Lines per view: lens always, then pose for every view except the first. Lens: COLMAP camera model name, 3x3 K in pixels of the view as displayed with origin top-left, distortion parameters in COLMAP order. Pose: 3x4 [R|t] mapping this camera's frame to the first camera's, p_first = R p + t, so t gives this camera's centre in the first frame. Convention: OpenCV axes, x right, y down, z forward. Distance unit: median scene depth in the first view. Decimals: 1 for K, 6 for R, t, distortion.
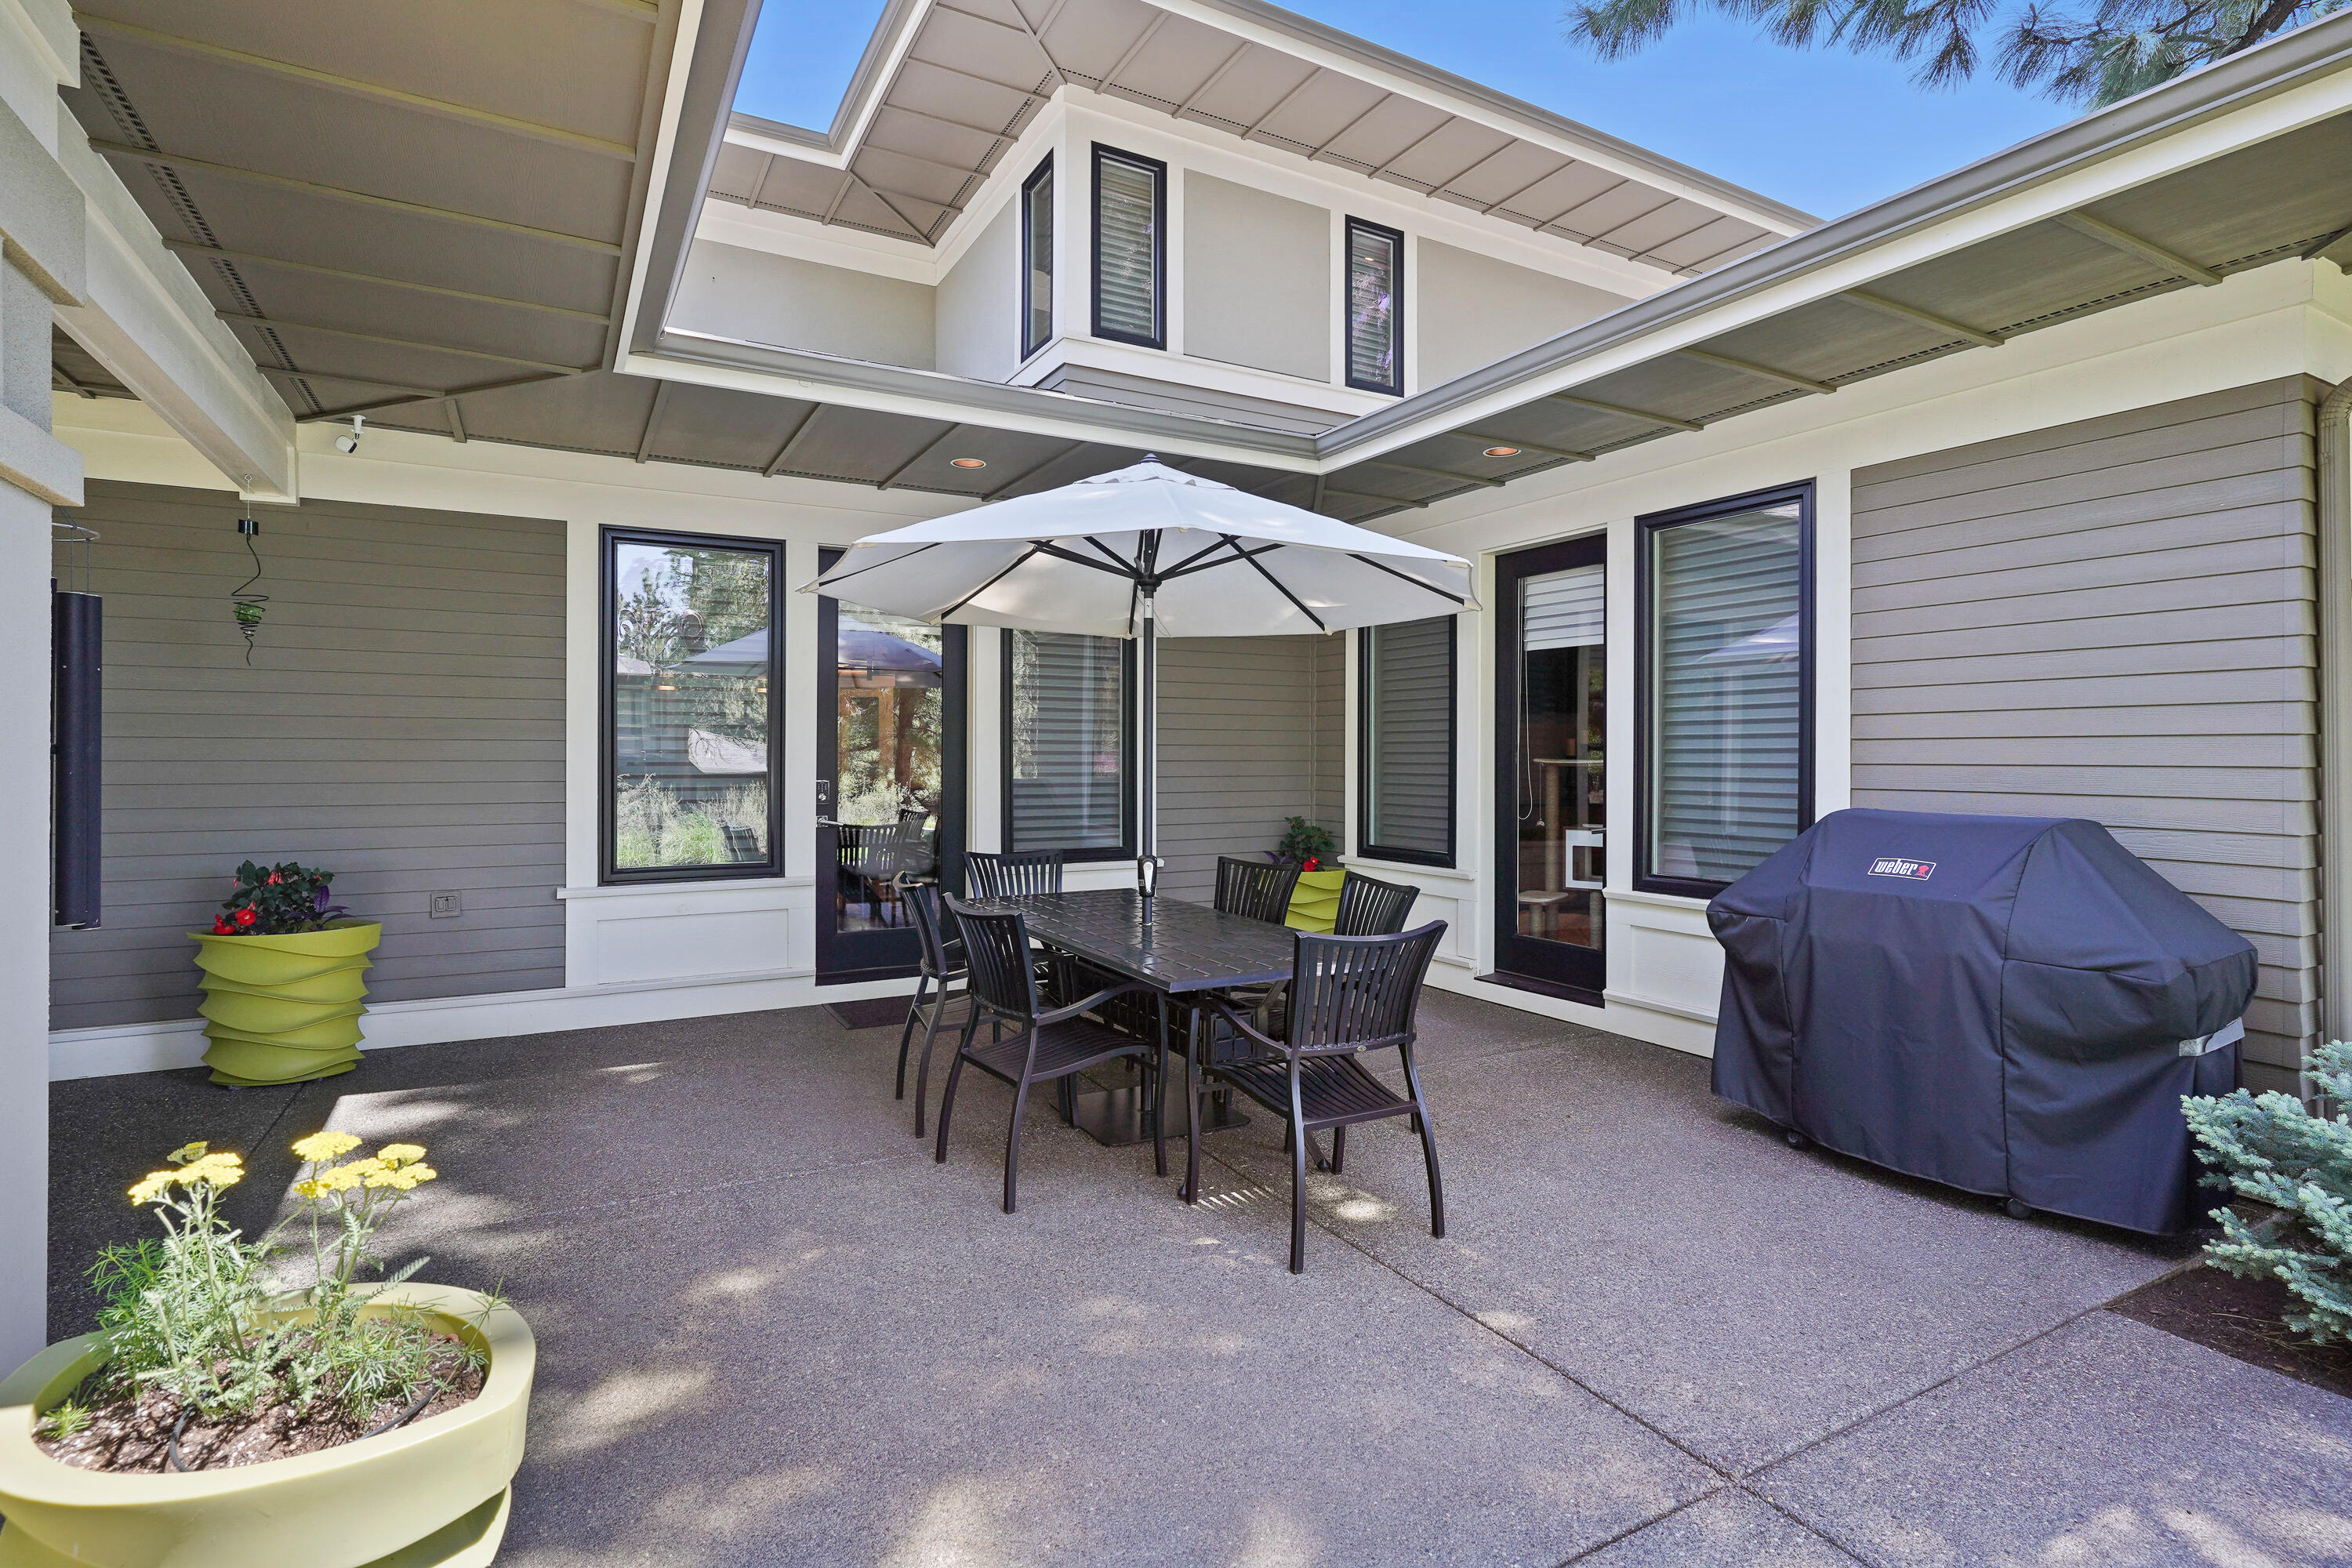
lens RADIAL K [[1140.9, 0, 1175.5], [0, 1140.9, 751.6], [0, 0, 1]] dist [-0.001726, 0.000428]
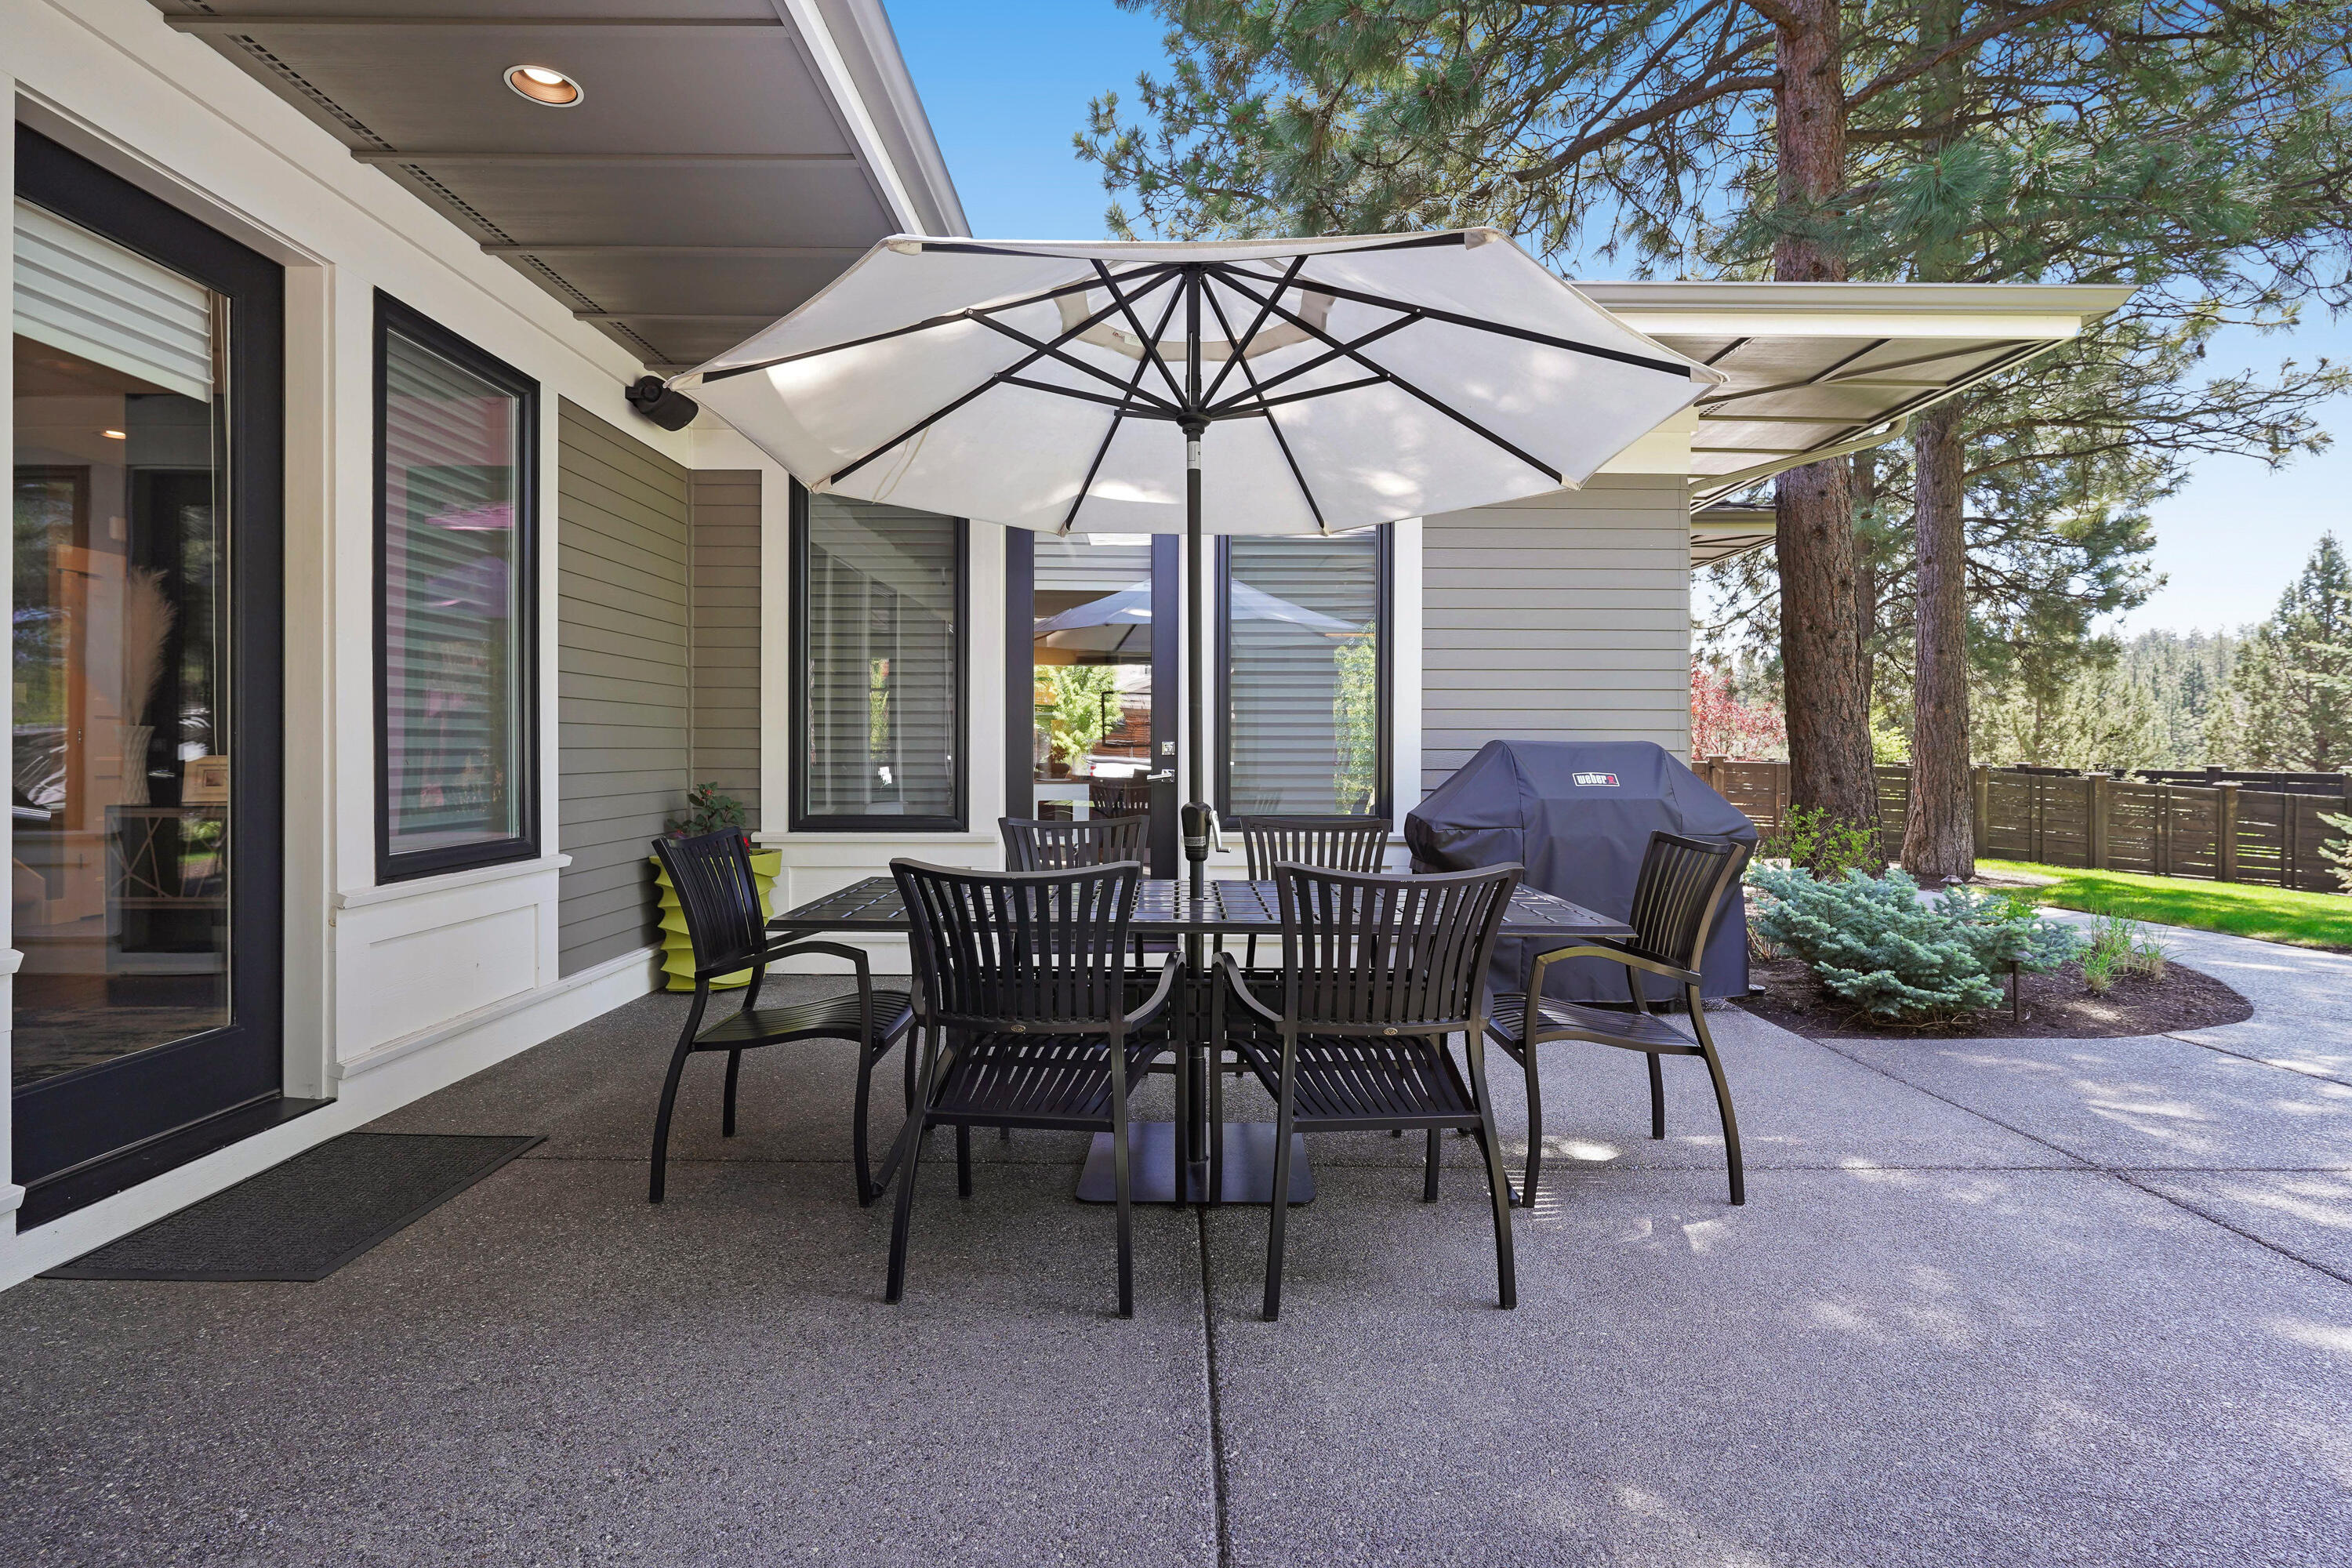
lens RADIAL K [[1140.9, 0, 1175.5], [0, 1140.9, 751.6], [0, 0, 1]] dist [-0.001726, 0.000428]
pose [[0.478138, 0.001758, 0.878283, -0.729236], [-0.004108, 0.999992, 0.000235, 0.067944], [-0.878275, -0.003720, 0.478141, 0.753189]]
